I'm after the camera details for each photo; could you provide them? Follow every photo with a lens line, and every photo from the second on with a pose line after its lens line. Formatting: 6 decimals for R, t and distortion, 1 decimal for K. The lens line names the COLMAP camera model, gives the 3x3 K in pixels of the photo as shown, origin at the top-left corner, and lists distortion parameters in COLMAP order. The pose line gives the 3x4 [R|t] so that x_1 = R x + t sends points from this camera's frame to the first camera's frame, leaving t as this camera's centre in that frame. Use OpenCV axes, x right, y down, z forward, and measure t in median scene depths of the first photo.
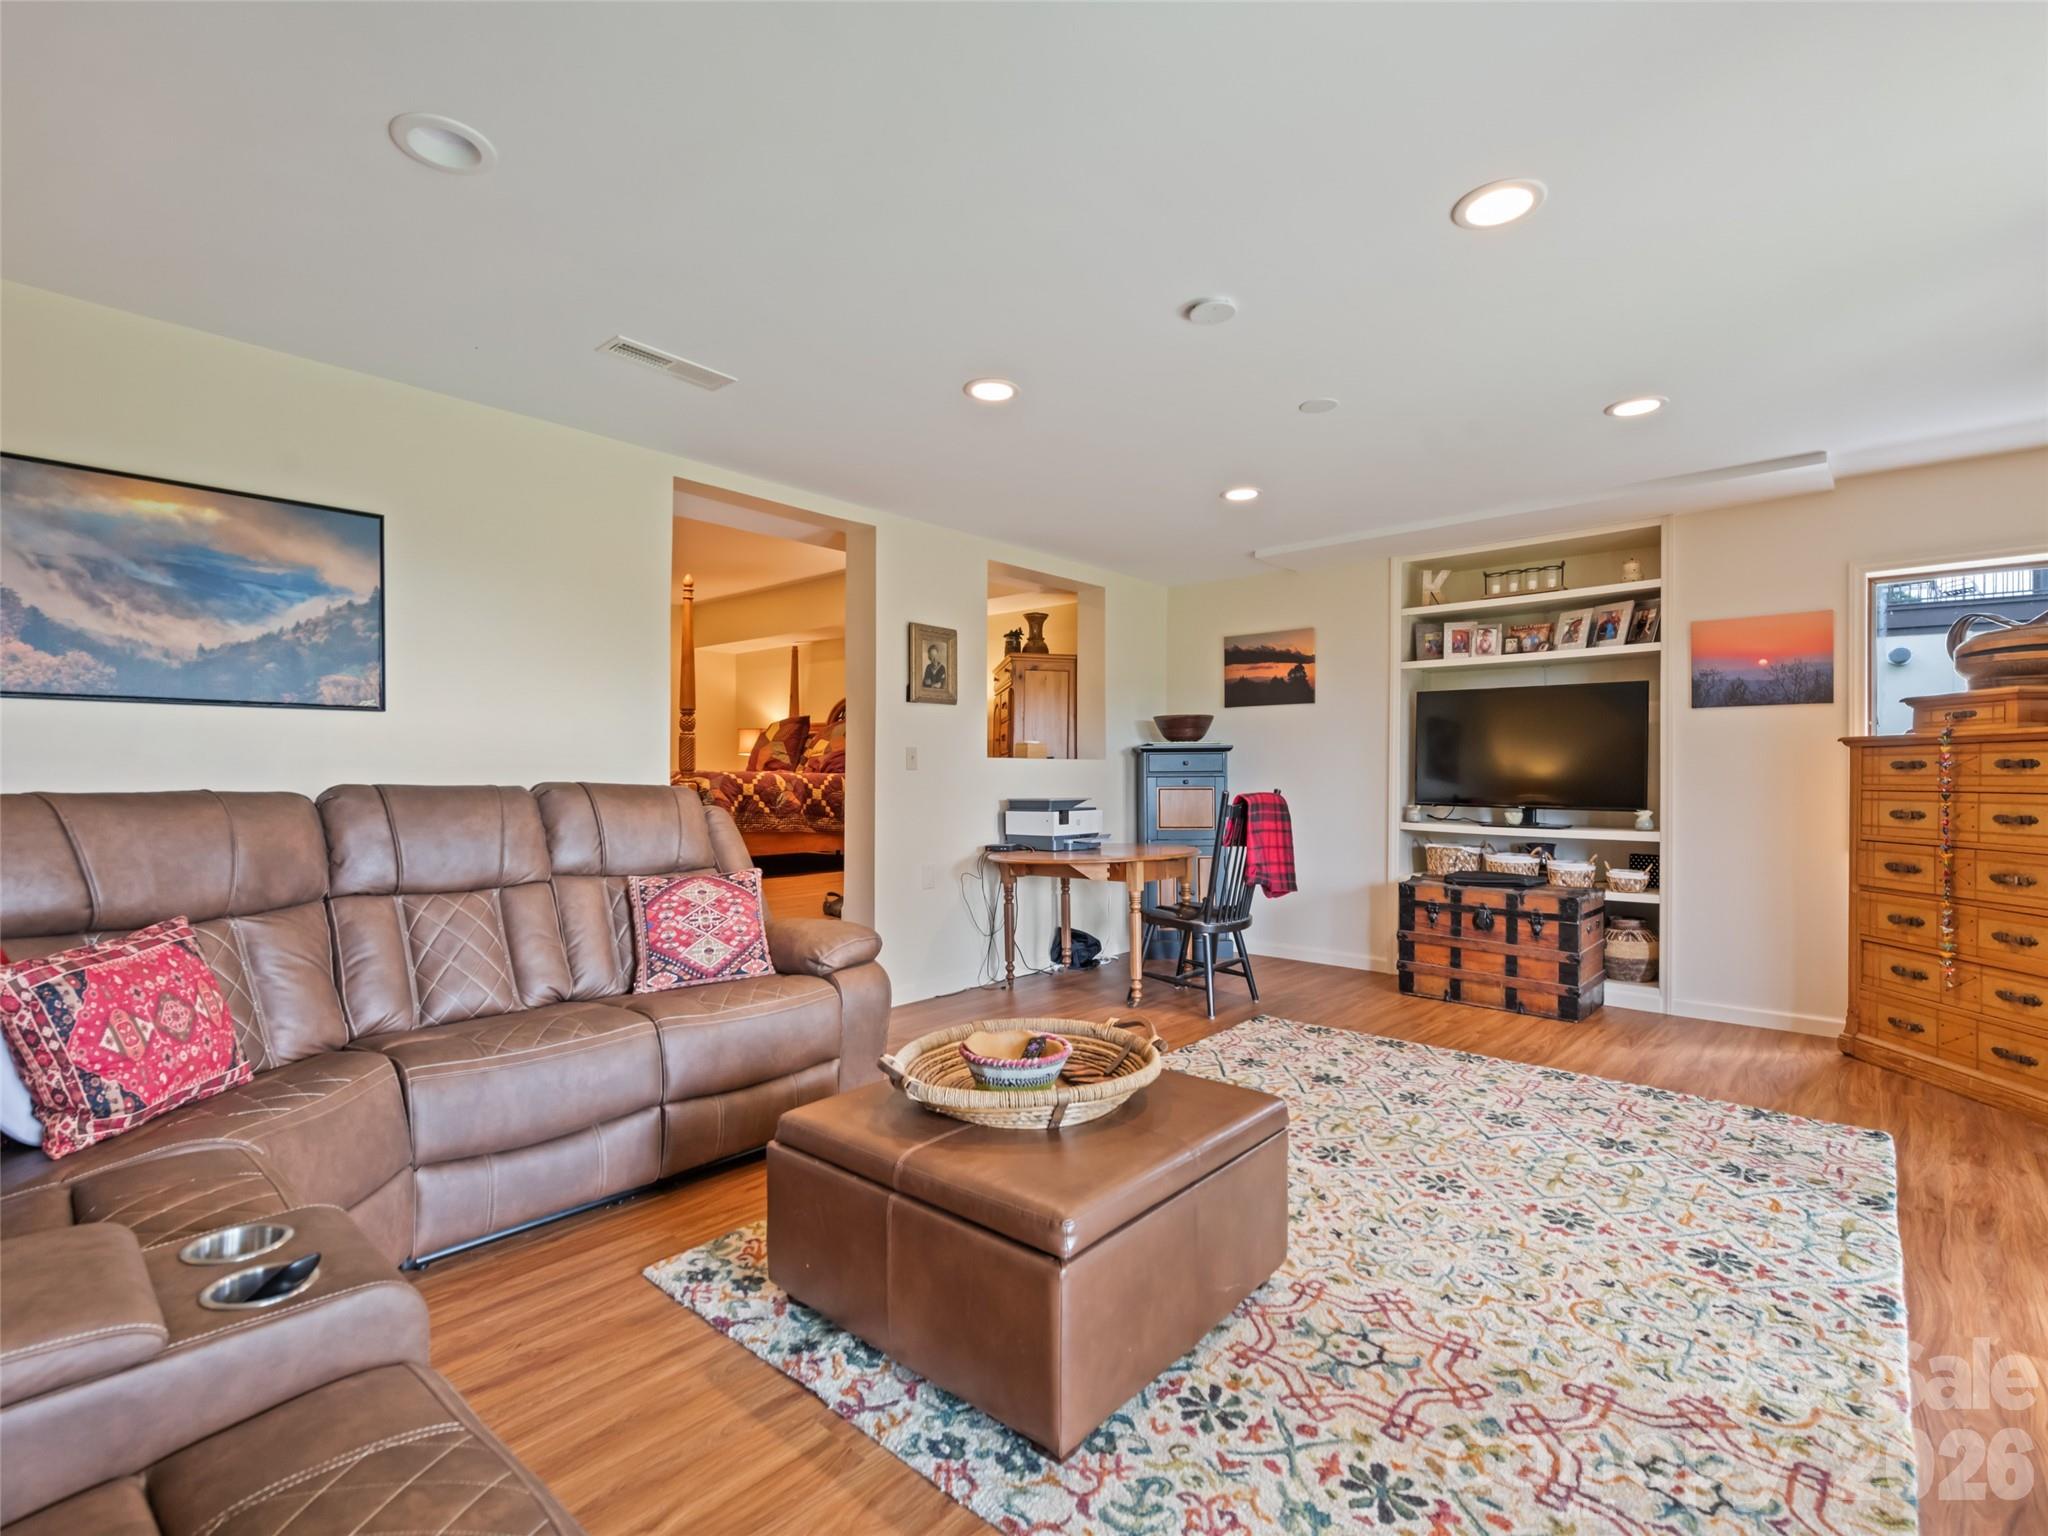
lens RADIAL K [[963.3, 0, 1024.0], [0, 963.3, 768.0], [0, 0, 1]] dist [0.021799, 0.000302]
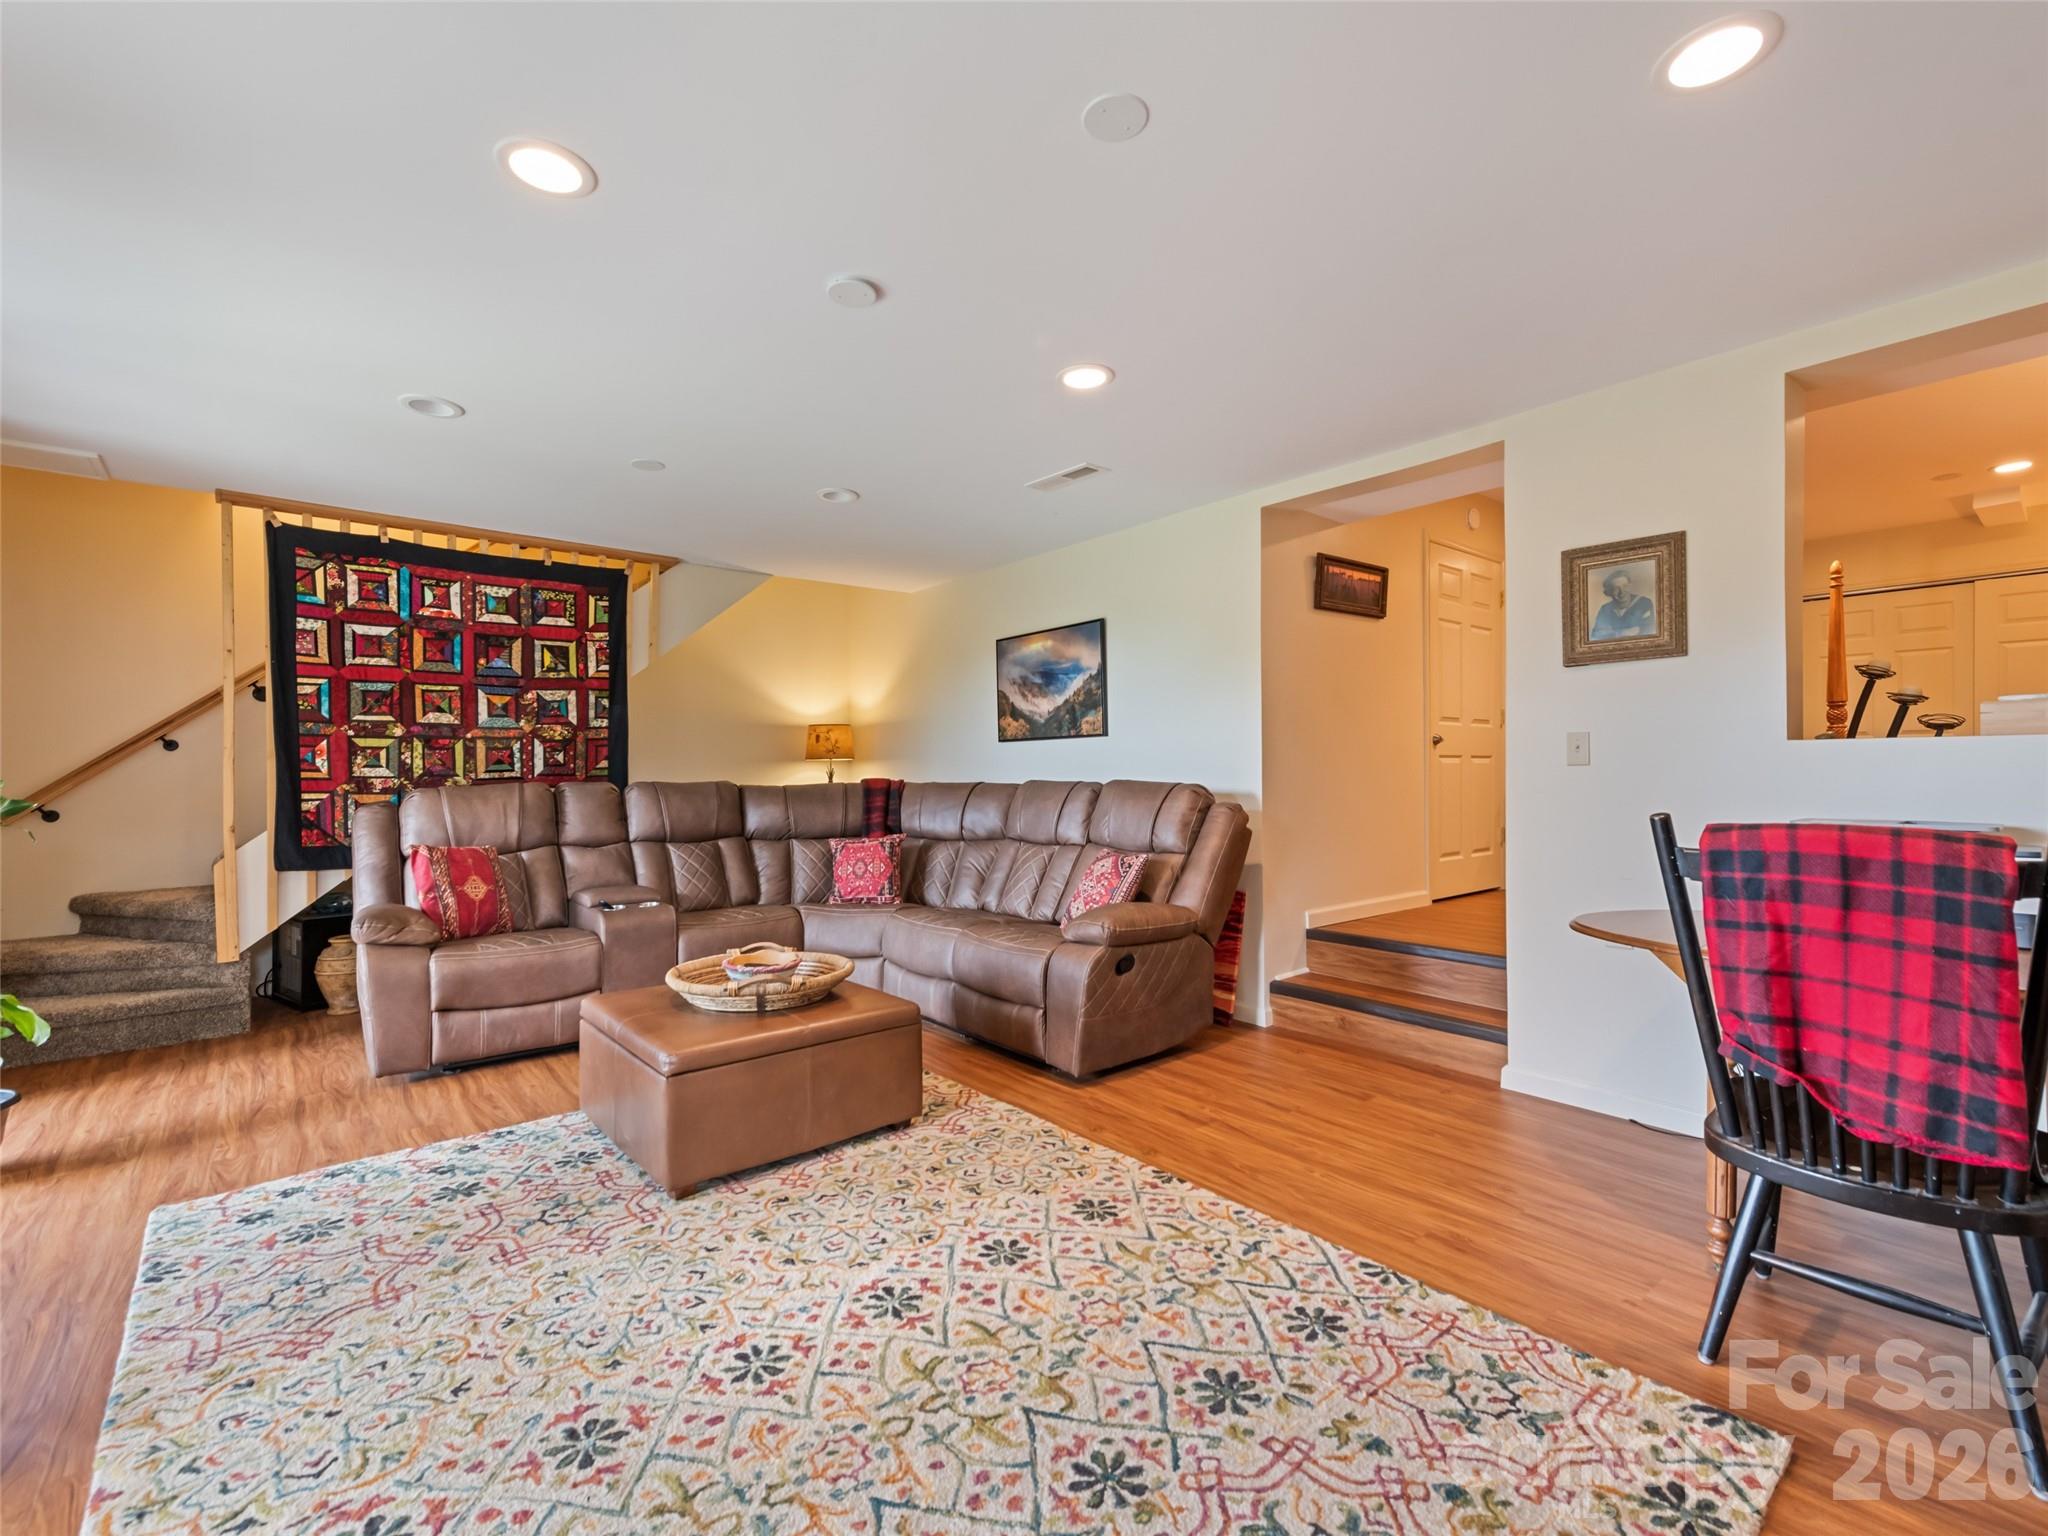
lens RADIAL K [[908.0, 0, 1024.0], [0, 908.0, 768.0], [0, 0, 1]] dist [0.017113, -0.000526]
pose [[-0.147114, -0.005147, -0.989106, 1.079639], [0.011407, 0.999911, -0.006899, 0.006375], [0.989054, -0.012298, -0.147042, 1.320661]]
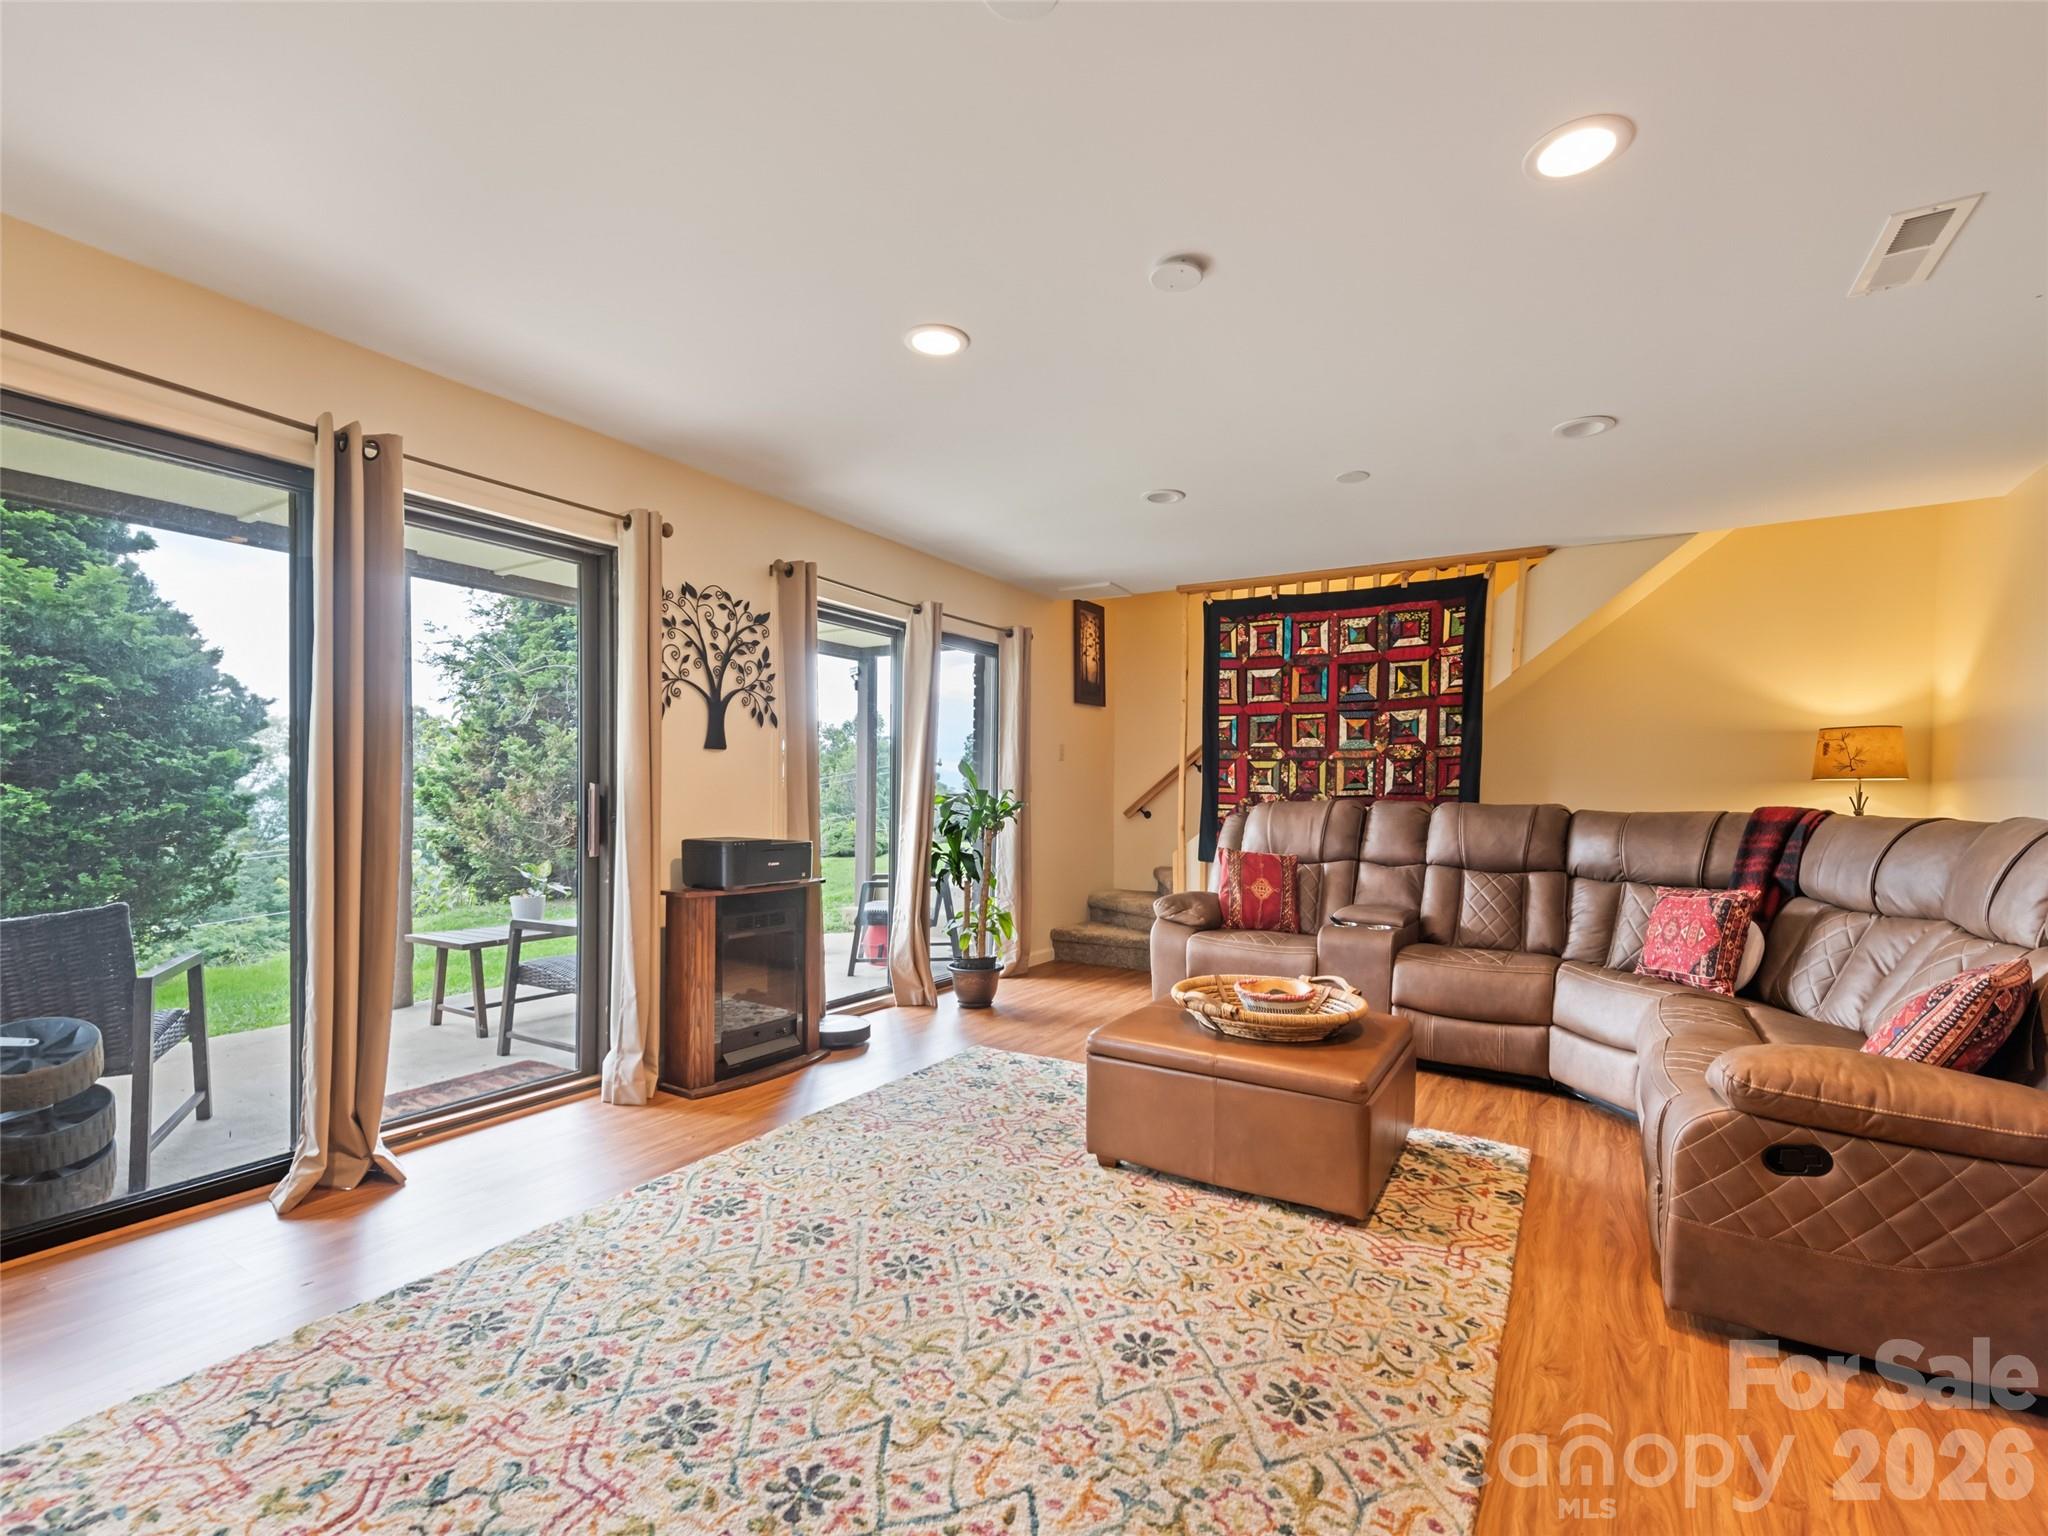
lens RADIAL K [[931.3, 0, 1029.2], [0, 931.3, 803.3], [0, 0, 1]] dist [0.020923, -0.000317]
pose [[-0.983497, -0.012535, -0.180489, 0.488943], [-0.014580, 0.999844, 0.010010, 0.008492], [0.180335, 0.012476, -0.983526, 1.870933]]
